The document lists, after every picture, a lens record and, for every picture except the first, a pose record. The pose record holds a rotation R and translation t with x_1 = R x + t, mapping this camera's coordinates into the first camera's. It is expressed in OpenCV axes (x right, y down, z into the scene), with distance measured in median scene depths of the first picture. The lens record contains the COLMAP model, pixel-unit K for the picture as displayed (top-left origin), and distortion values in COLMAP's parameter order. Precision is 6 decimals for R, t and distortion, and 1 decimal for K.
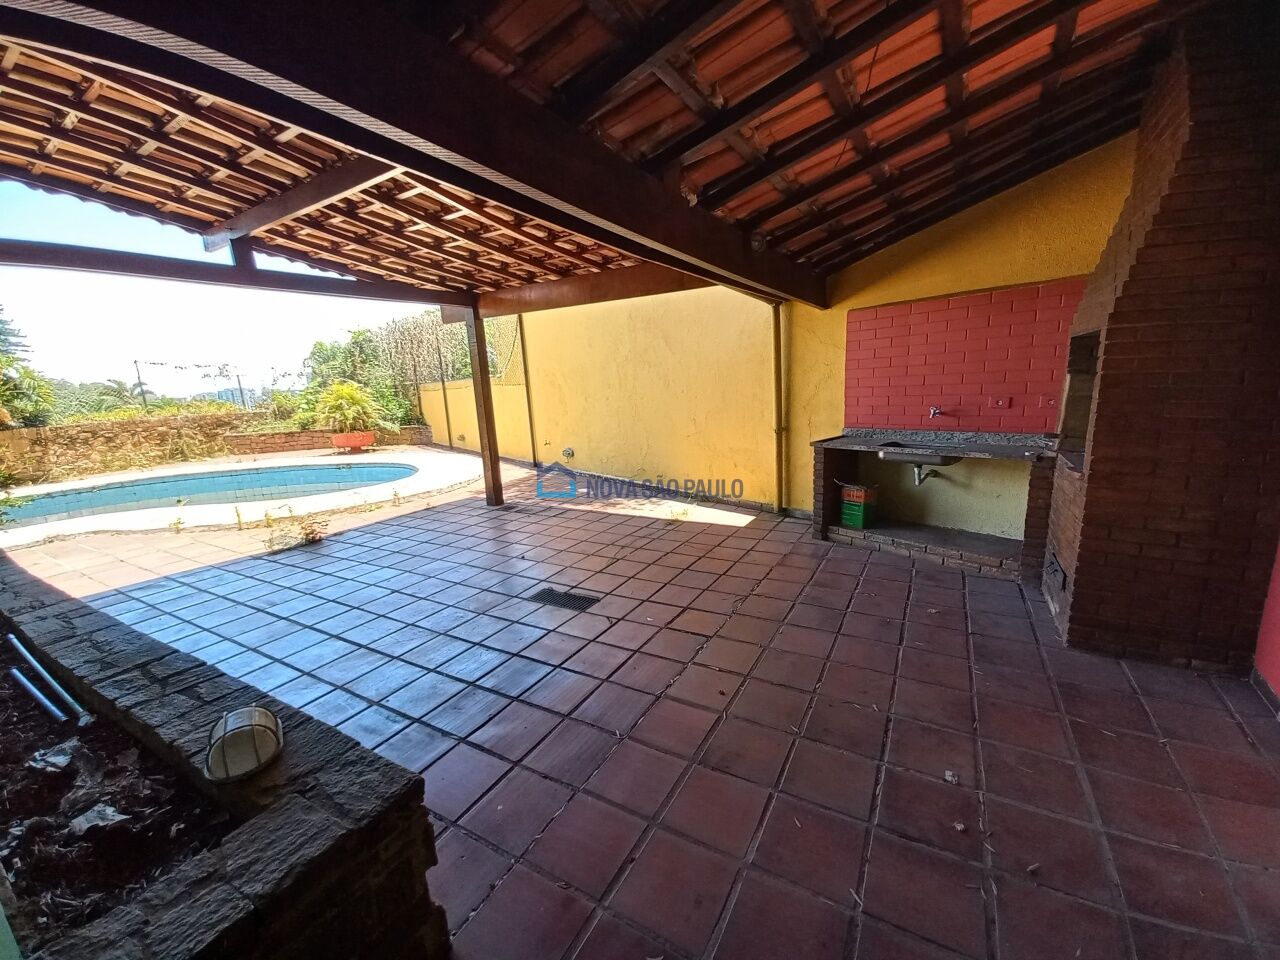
lens RADIAL K [[512.1, 0, 640.0], [0, 512.1, 480.0], [0, 0, 1]] dist [-0.000445, -0.000041]
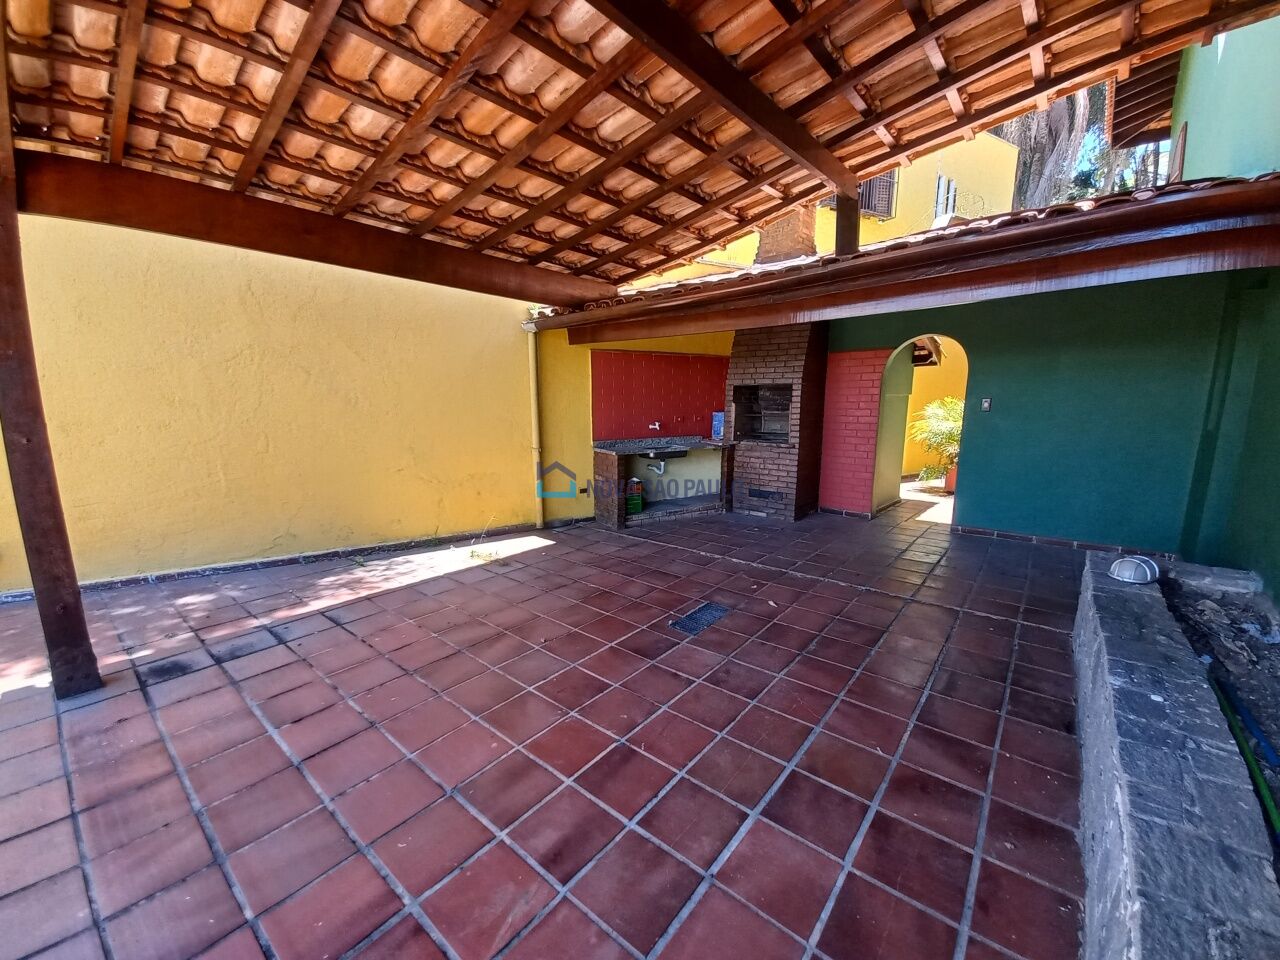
lens RADIAL K [[512.1, 0, 640.0], [0, 512.1, 480.0], [0, 0, 1]] dist [-0.000445, -0.000041]
pose [[0.160586, -0.108535, 0.981036, -0.660554], [0.180291, 0.980439, 0.078958, -0.071139], [-0.970416, 0.164192, 0.177012, 0.554153]]
